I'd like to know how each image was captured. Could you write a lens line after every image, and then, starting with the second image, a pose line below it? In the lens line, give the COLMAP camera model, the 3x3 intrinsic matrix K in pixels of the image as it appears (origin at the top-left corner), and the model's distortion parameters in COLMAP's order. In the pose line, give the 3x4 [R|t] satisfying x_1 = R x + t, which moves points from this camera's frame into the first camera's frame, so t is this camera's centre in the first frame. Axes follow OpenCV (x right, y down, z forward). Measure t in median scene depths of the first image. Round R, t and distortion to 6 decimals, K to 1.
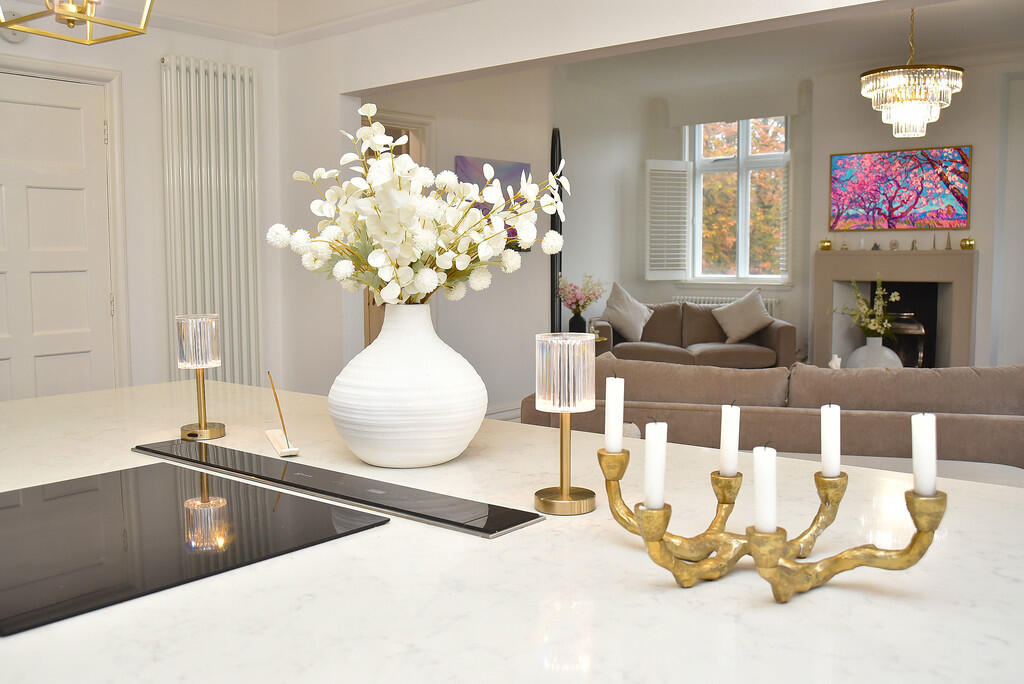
lens RADIAL K [[1000.0, 0, 512.0], [0, 1000.0, 342.0], [0, 0, 1]] dist [0.005172, 0.002357]
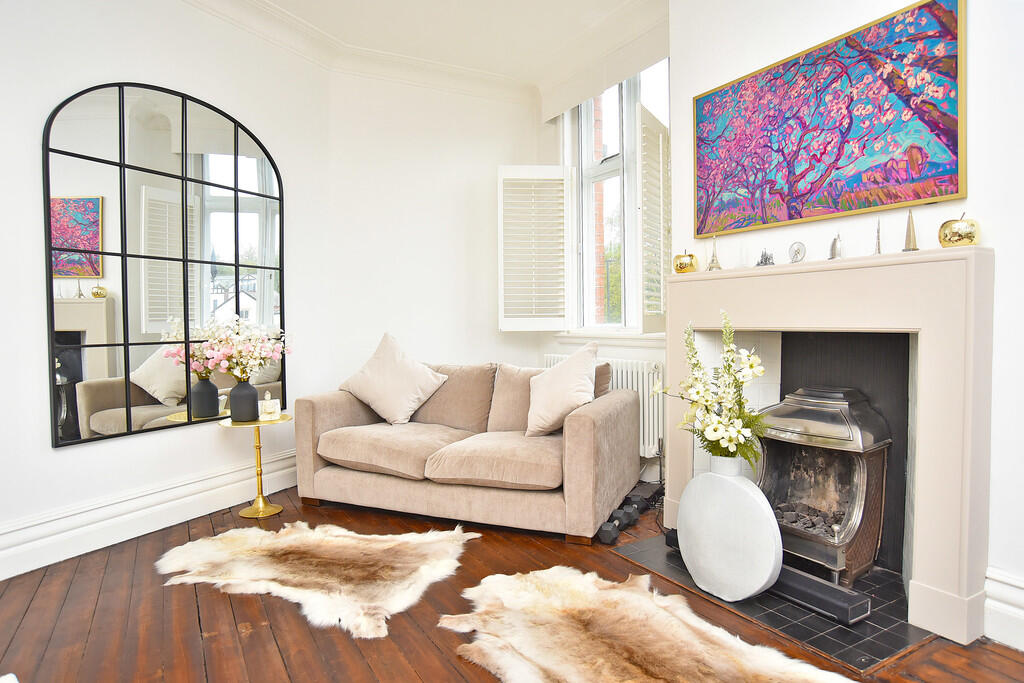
lens RADIAL K [[626.9, 0, 512.0], [0, 626.9, 341.5], [0, 0, 1]] dist [-0.080993, 0.046384]
pose [[0.935350, 0.009352, -0.353599, 0.360734], [-0.028976, 0.998317, -0.050243, -0.037835], [0.352534, 0.057241, 0.934047, 0.691159]]
